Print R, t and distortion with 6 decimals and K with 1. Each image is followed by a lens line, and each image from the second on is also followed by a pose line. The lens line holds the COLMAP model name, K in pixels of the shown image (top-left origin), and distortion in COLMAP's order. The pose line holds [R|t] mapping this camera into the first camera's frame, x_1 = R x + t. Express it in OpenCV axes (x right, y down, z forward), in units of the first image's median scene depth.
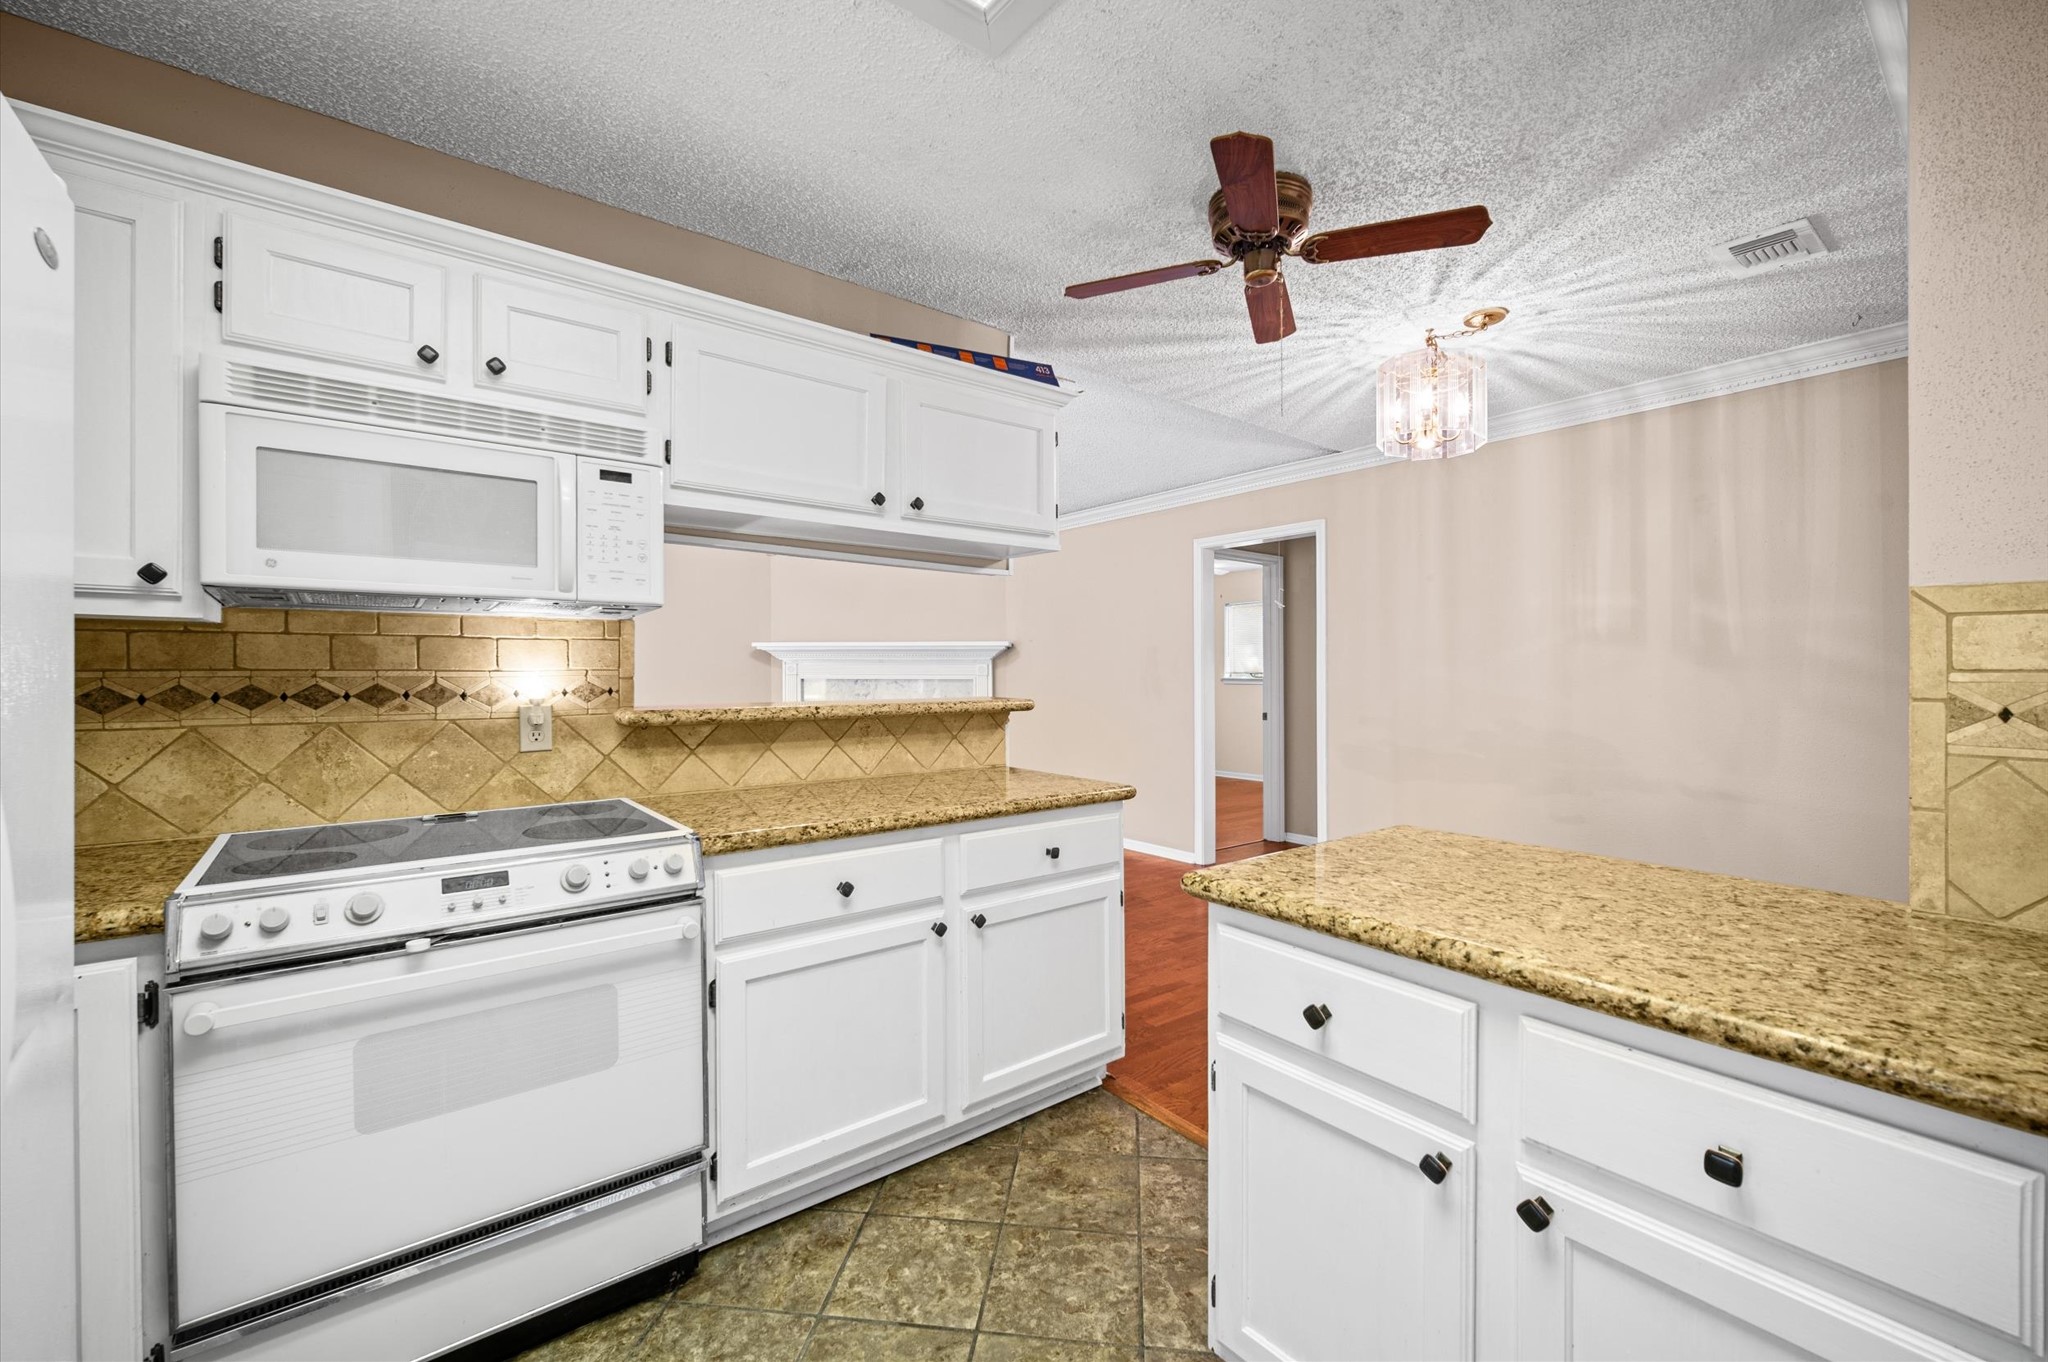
lens RADIAL K [[837.9, 0, 1027.6], [0, 837.9, 683.9], [0, 0, 1]] dist [-0.002939, -0.000523]
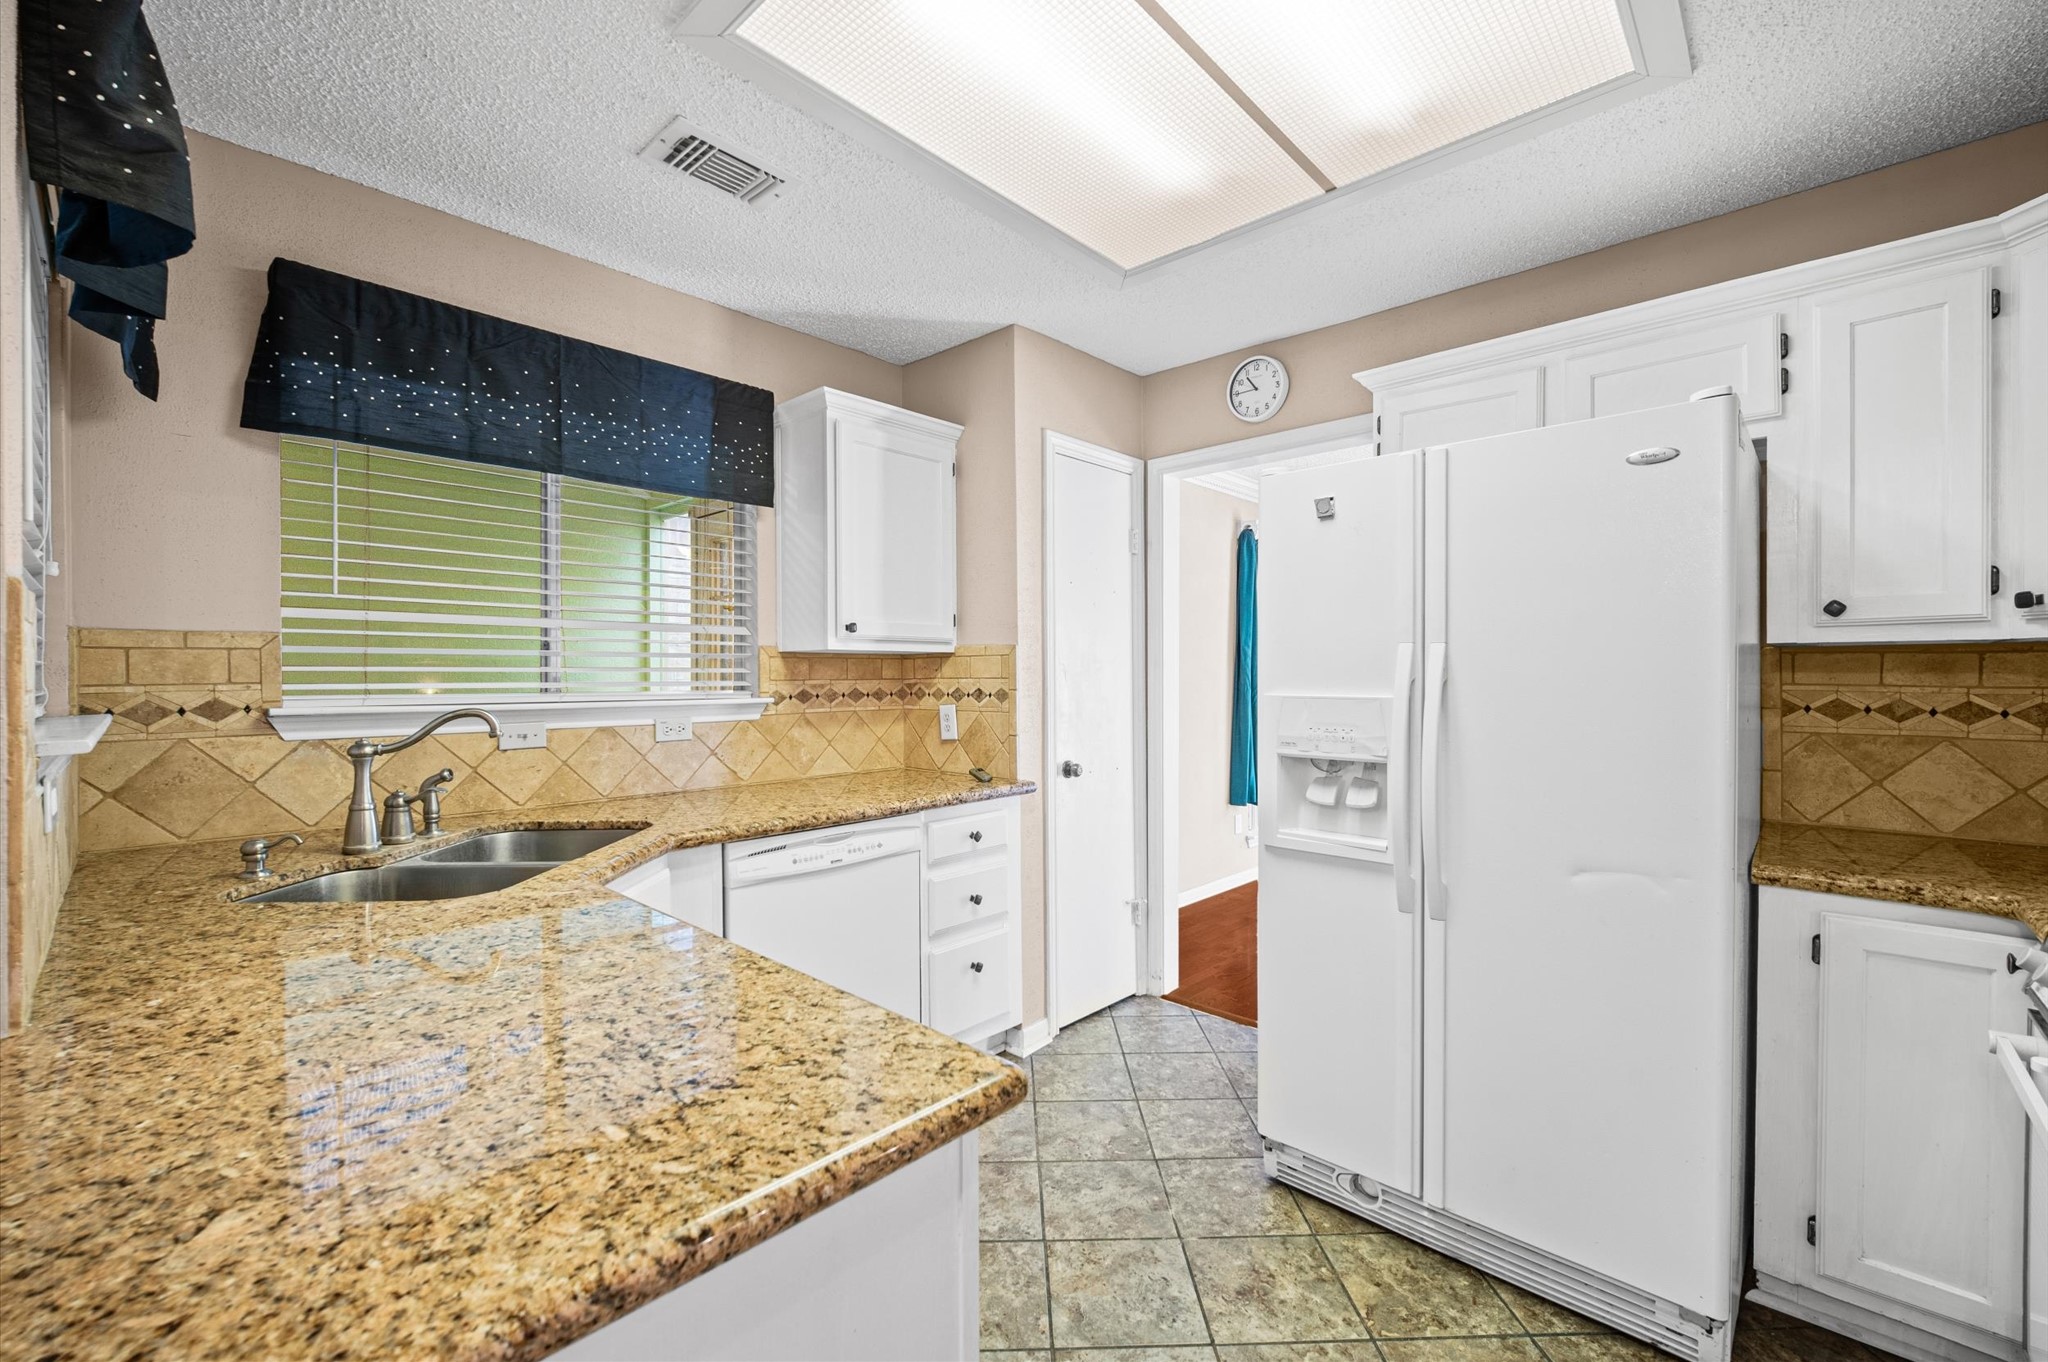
lens RADIAL K [[837.9, 0, 1026.2], [0, 837.9, 683.4], [0, 0, 1]] dist [-0.002939, -0.000523]
pose [[-0.989118, -0.000640, -0.147124, 0.363386], [-0.002368, 0.999930, 0.011572, -0.030483], [0.147106, 0.011795, -0.989050, 2.055448]]
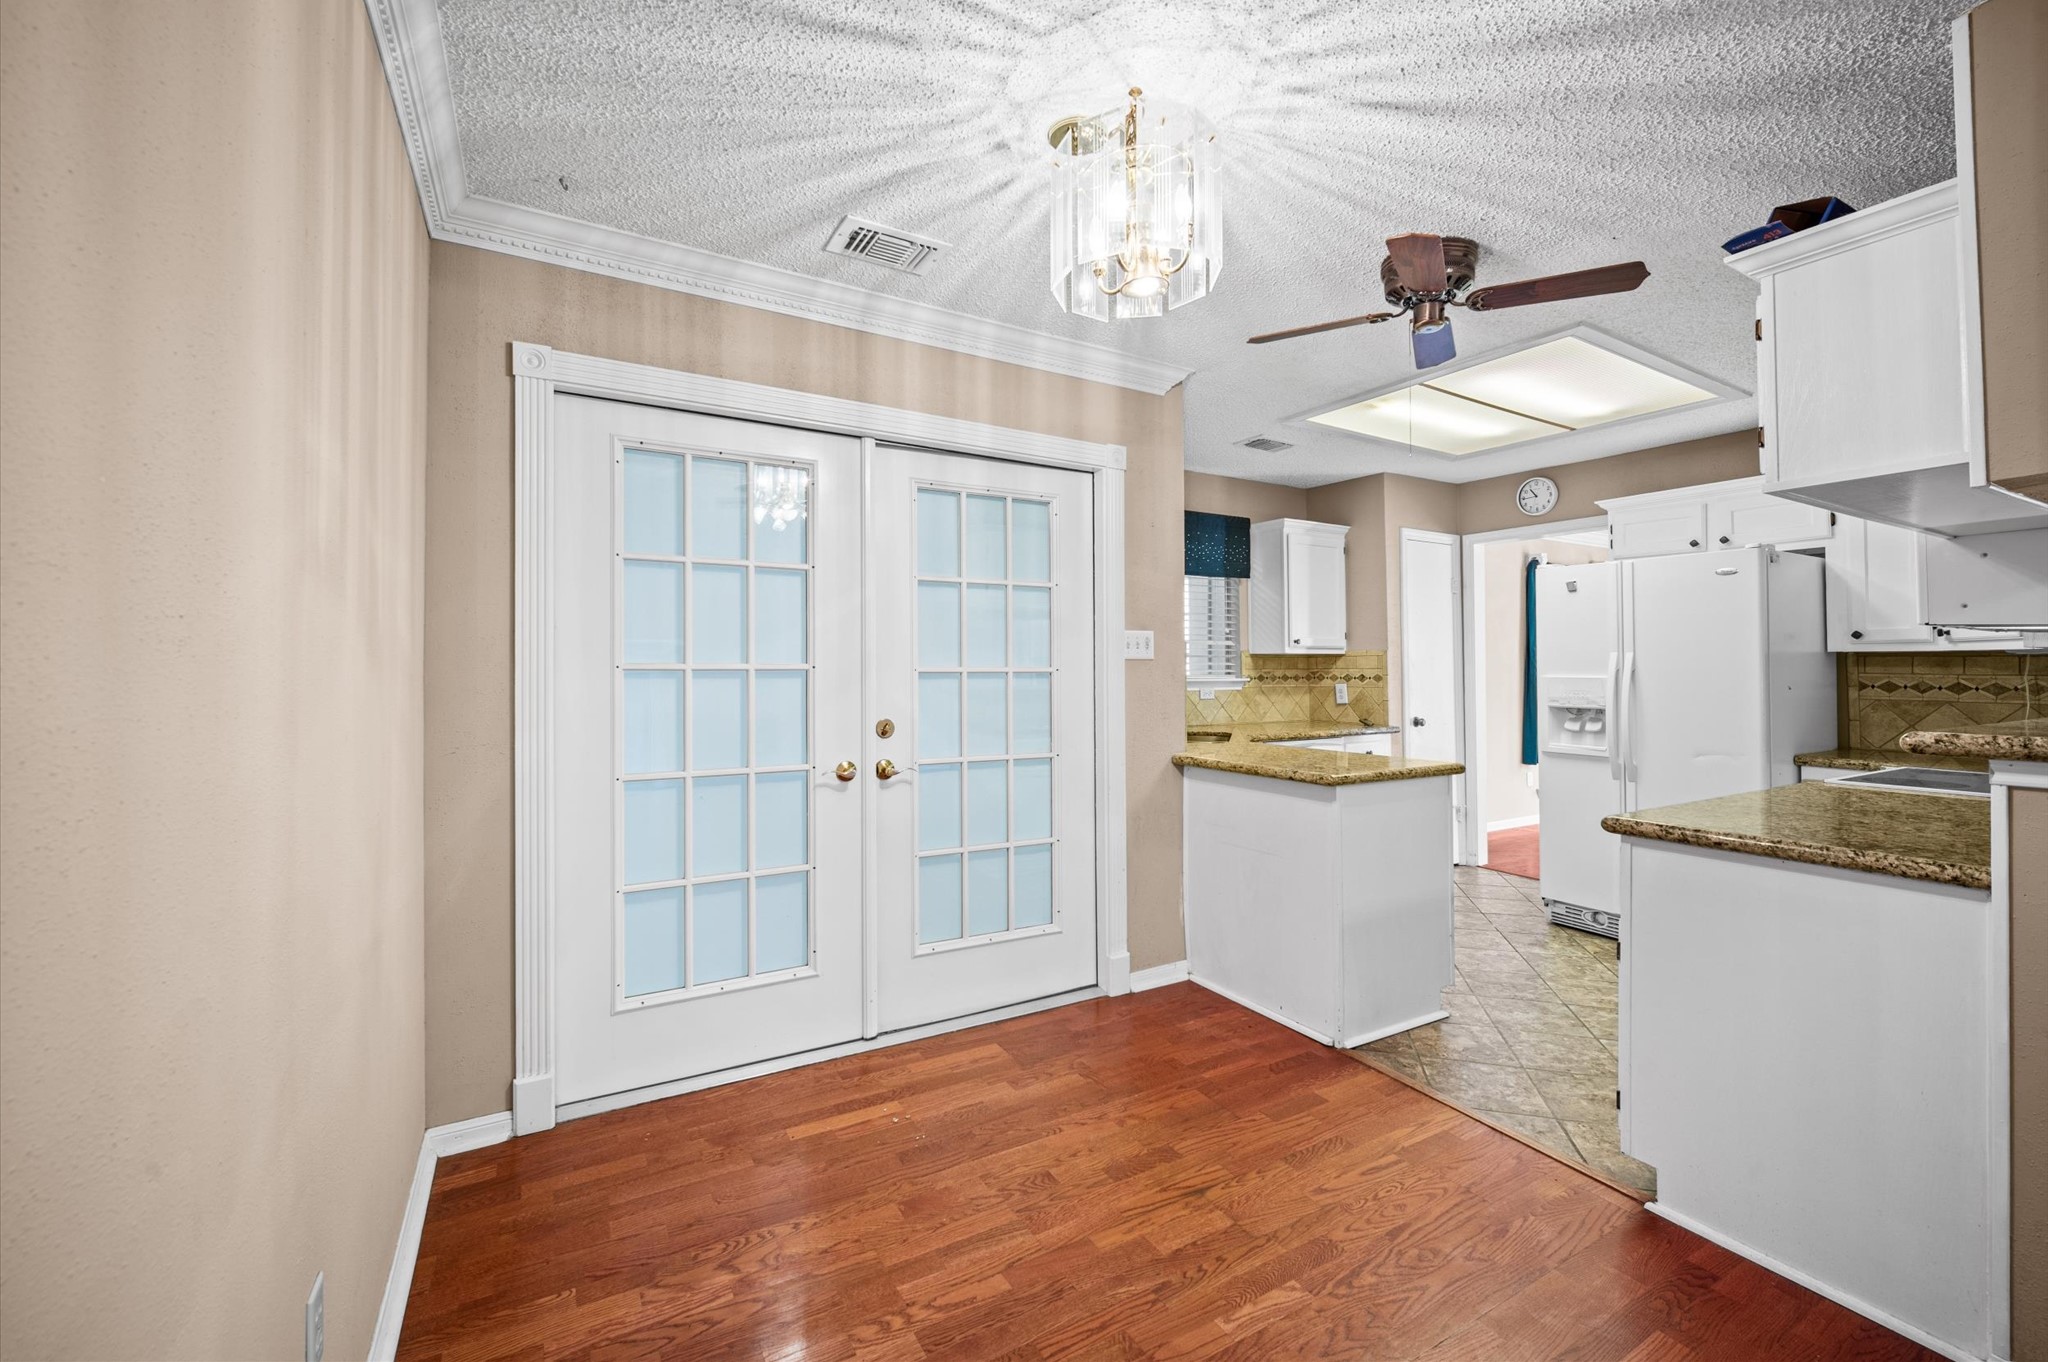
lens RADIAL K [[837.9, 0, 1027.4], [0, 837.9, 644.1], [0, 0, 1]] dist [-0.002939, -0.000523]
pose [[-0.989285, -0.002291, 0.145977, 0.994642], [-0.006054, 0.999661, -0.025333, -0.025481], [-0.145869, -0.025945, -0.988964, 3.604170]]
